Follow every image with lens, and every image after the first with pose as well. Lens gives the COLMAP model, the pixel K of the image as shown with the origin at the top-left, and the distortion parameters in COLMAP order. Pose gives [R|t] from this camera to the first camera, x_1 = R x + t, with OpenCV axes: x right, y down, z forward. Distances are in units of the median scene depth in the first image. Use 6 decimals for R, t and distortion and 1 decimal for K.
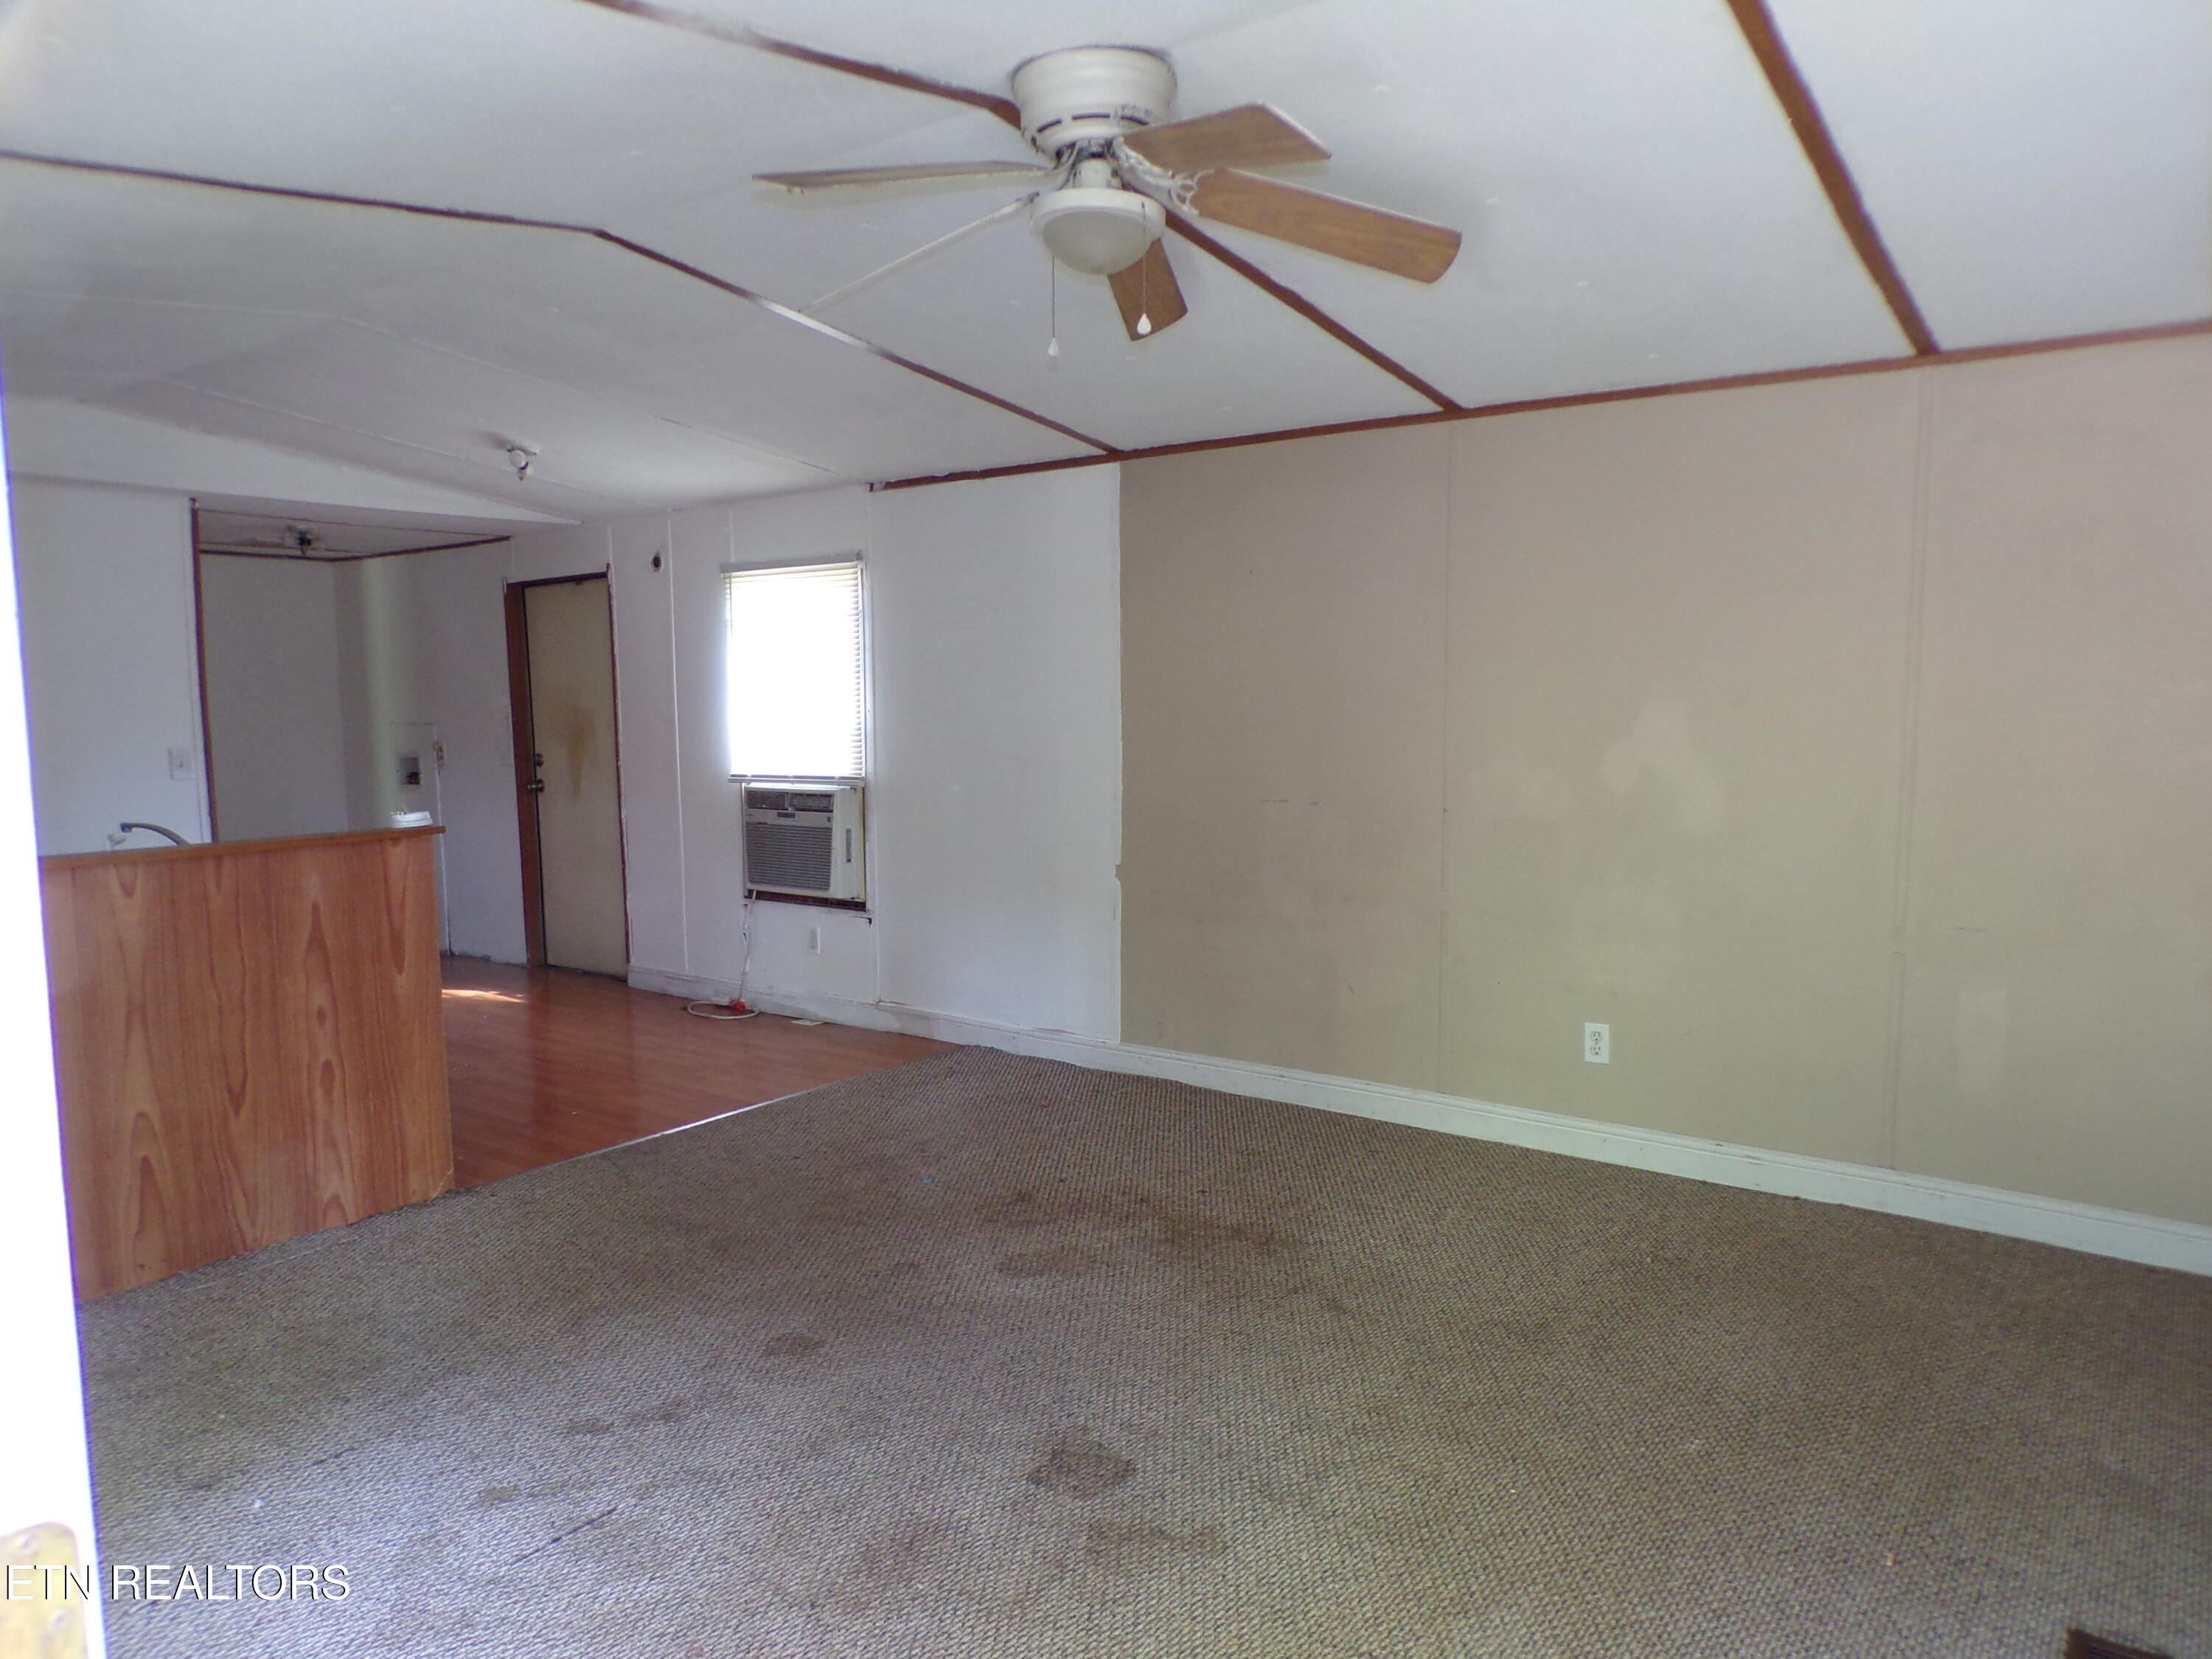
lens RADIAL K [[1530.8, 0, 1120.1], [0, 1530.8, 834.3], [0, 0, 1]] dist [0.016651, -0.000826]
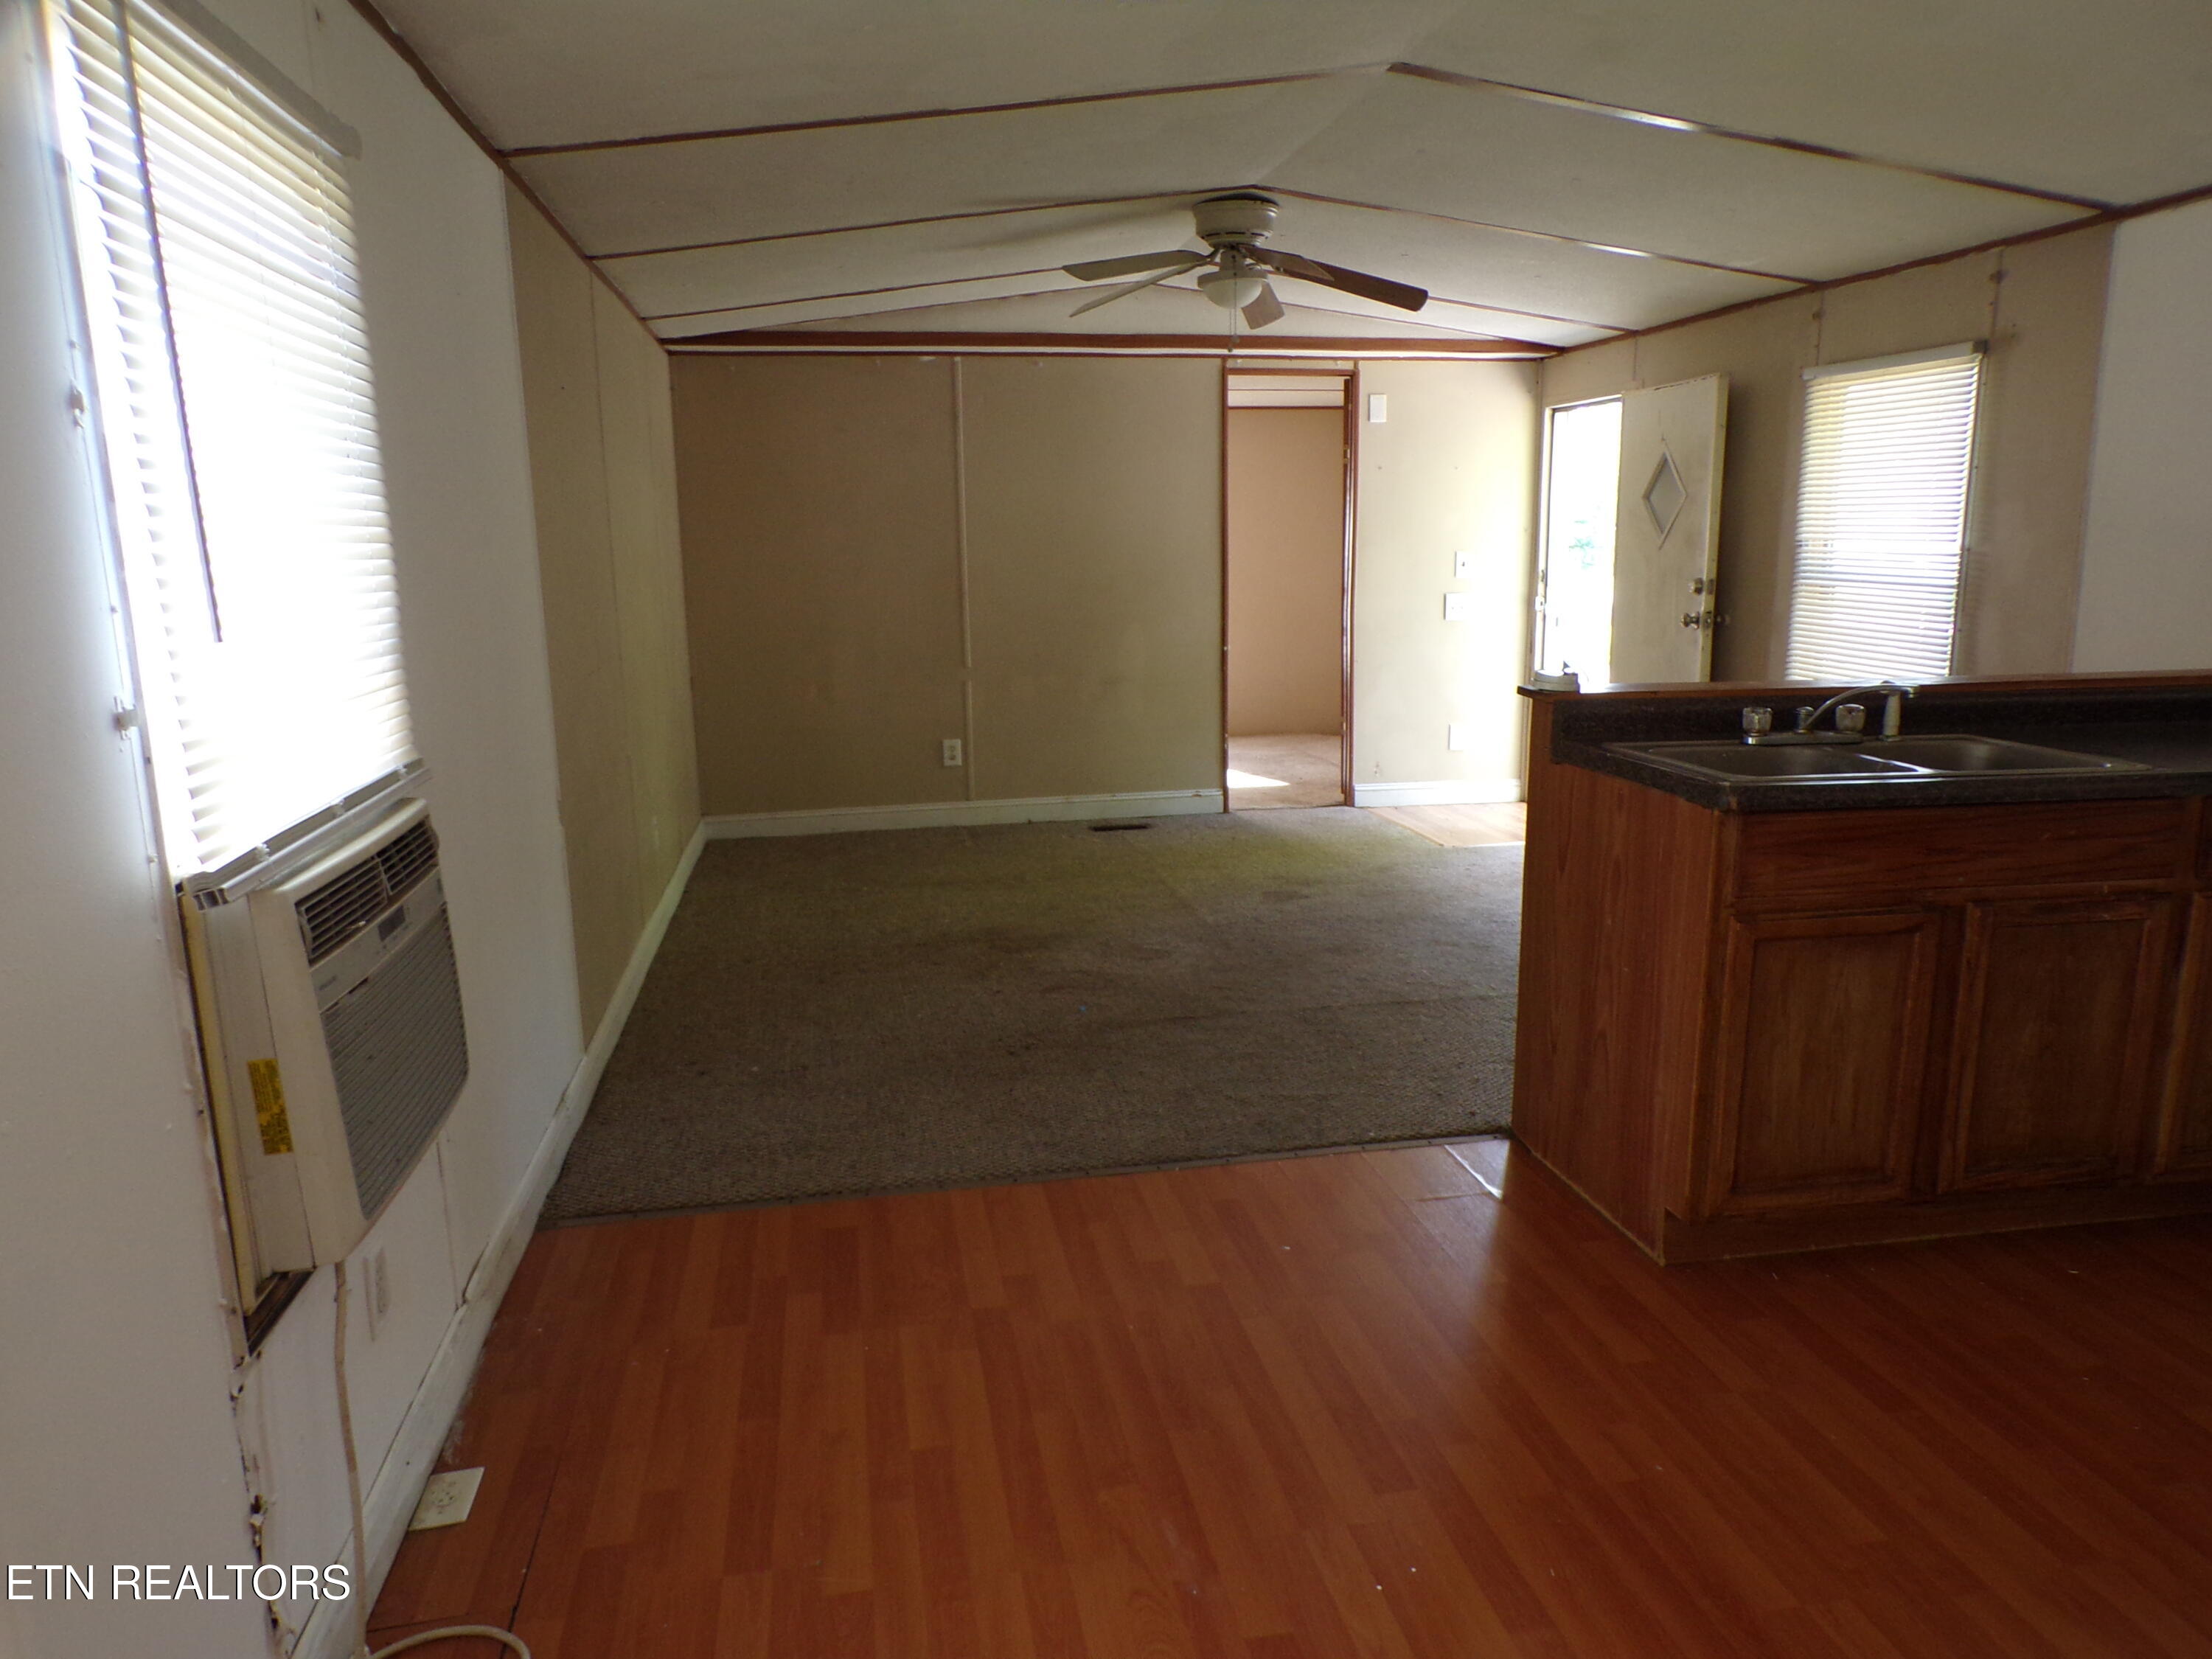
lens RADIAL K [[1530.8, 0, 1107.7], [0, 1530.8, 837.2], [0, 0, 1]] dist [0.016651, -0.000826]
pose [[-0.736651, -0.114560, 0.666500, -0.604162], [0.080122, 0.963822, 0.254219, -0.112642], [-0.671511, 0.240671, -0.700822, 1.261194]]
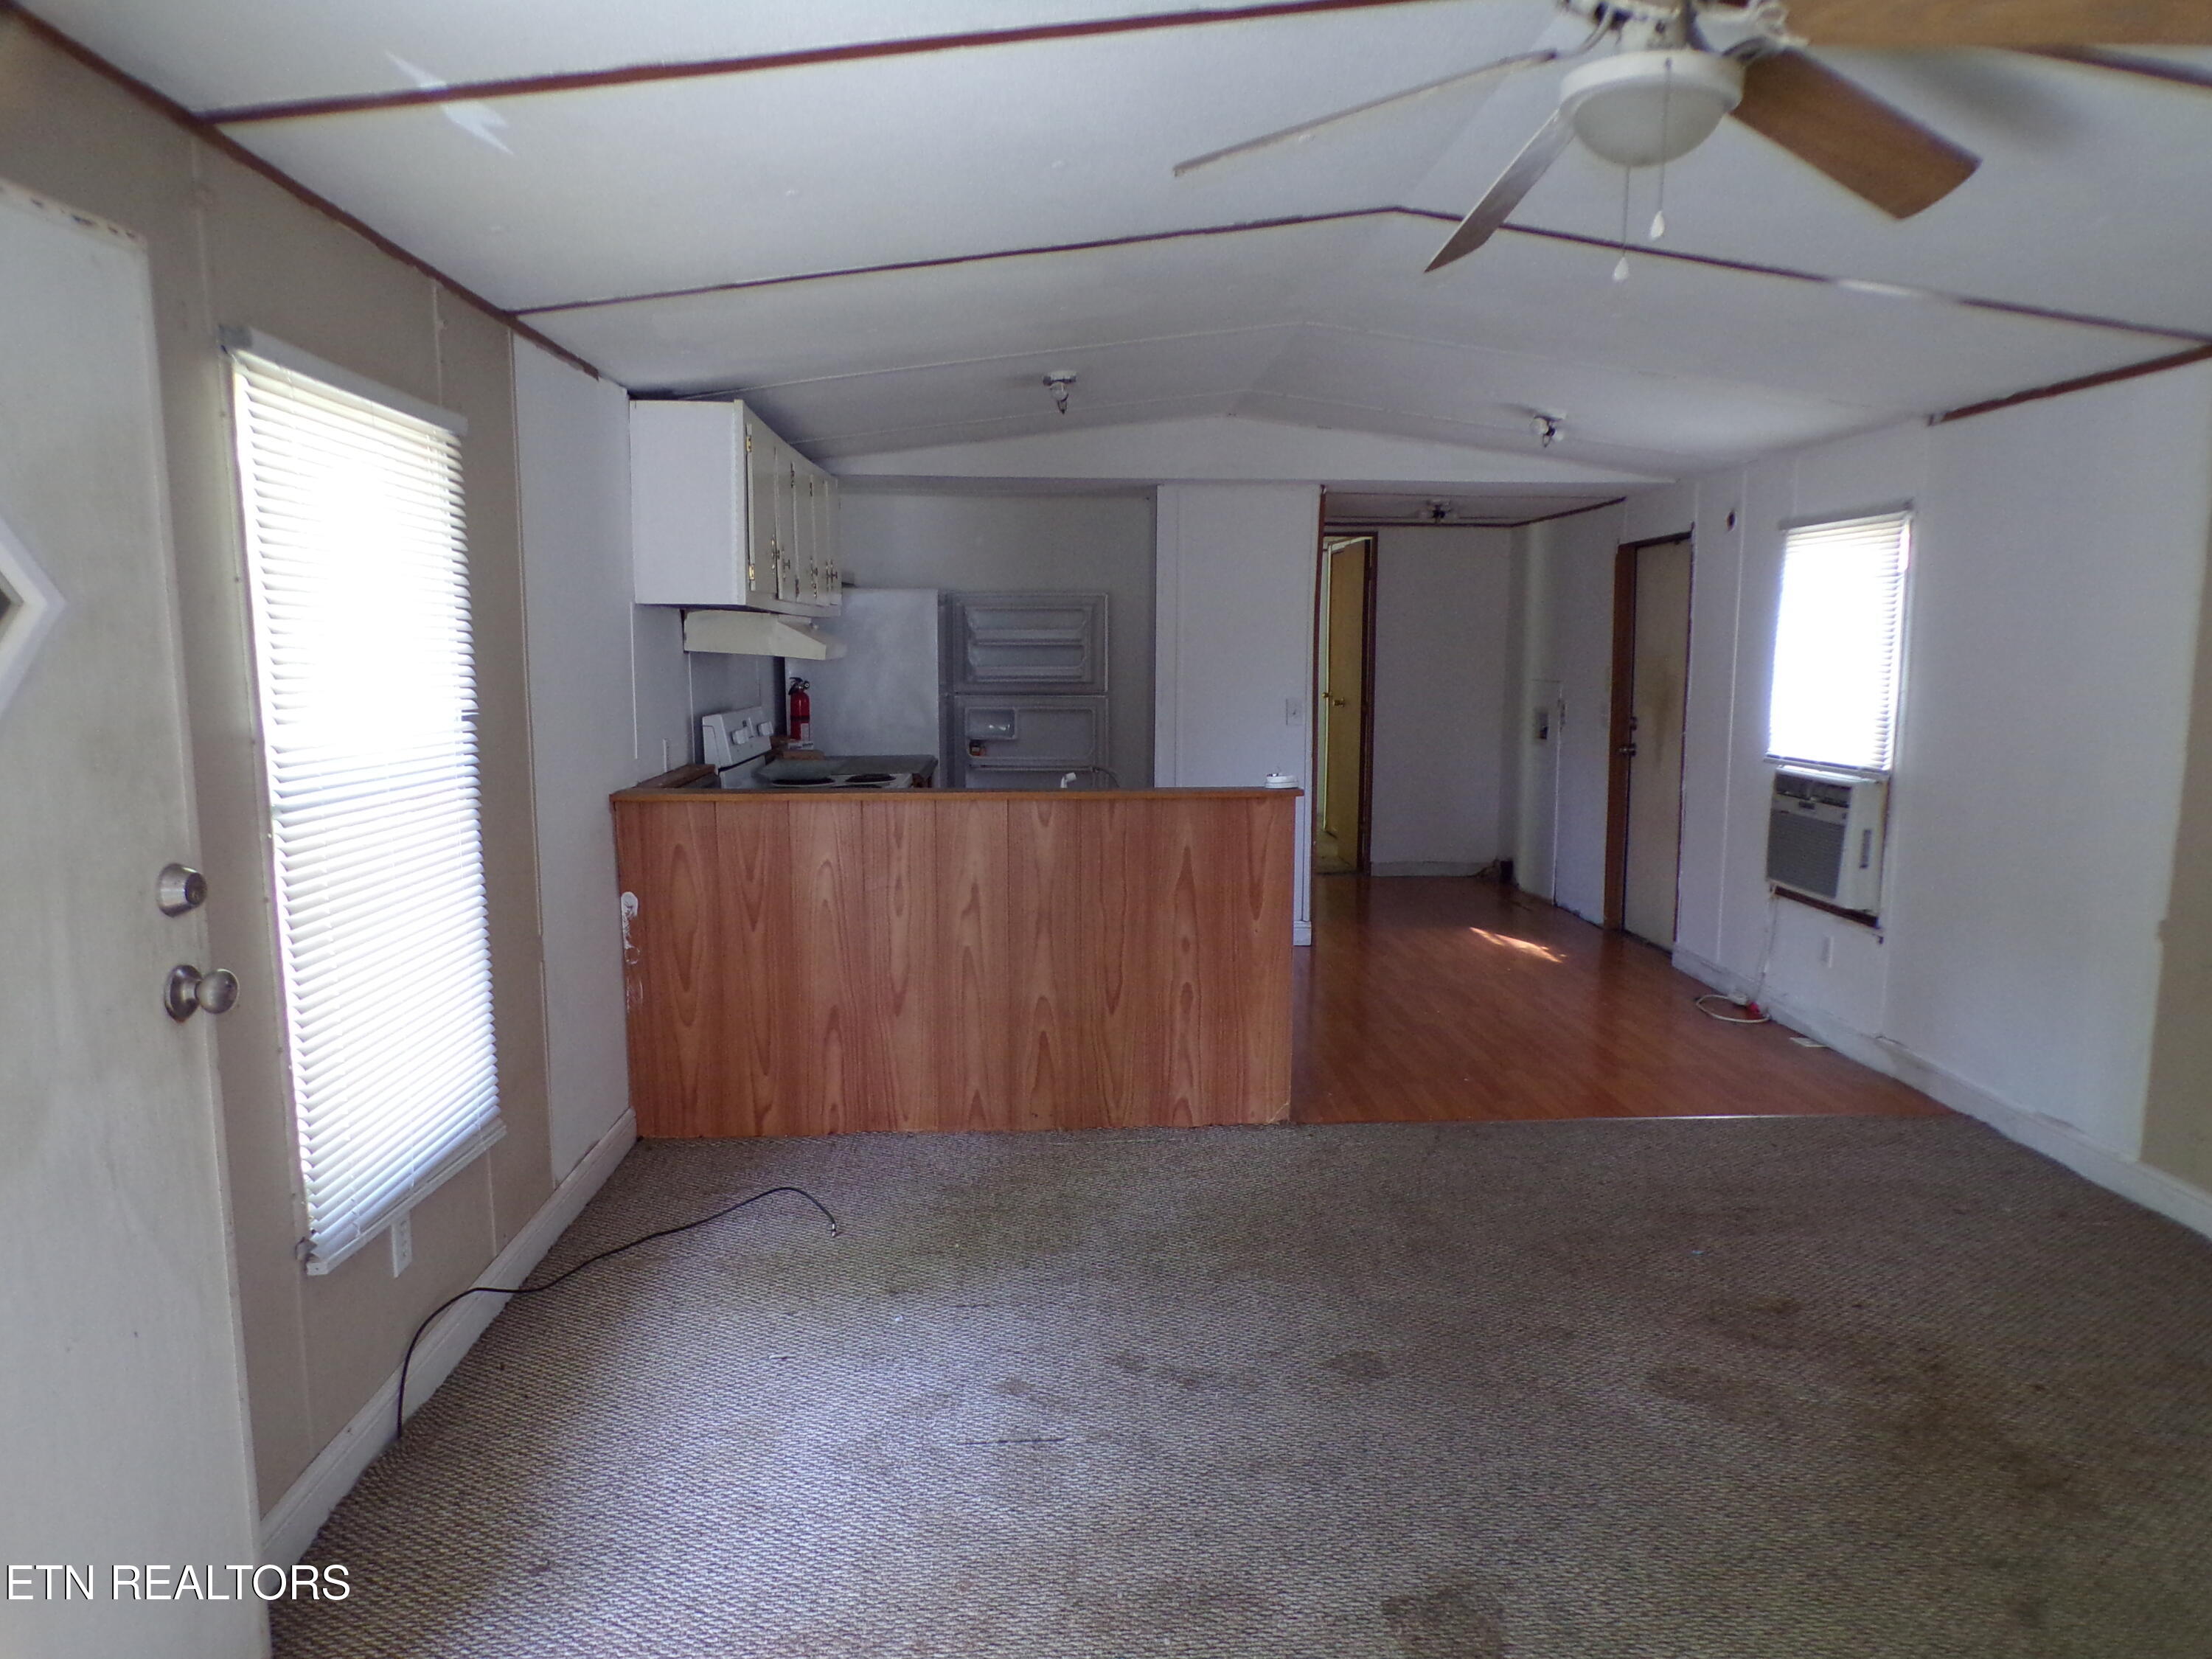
lens RADIAL K [[1530.8, 0, 1125.4], [0, 1530.8, 830.1], [0, 0, 1]] dist [0.016651, -0.000826]
pose [[0.654130, 0.110572, -0.748257, 0.211097], [-0.084916, 0.993739, 0.072613, -0.033014], [0.751601, 0.016040, 0.659423, 0.140089]]
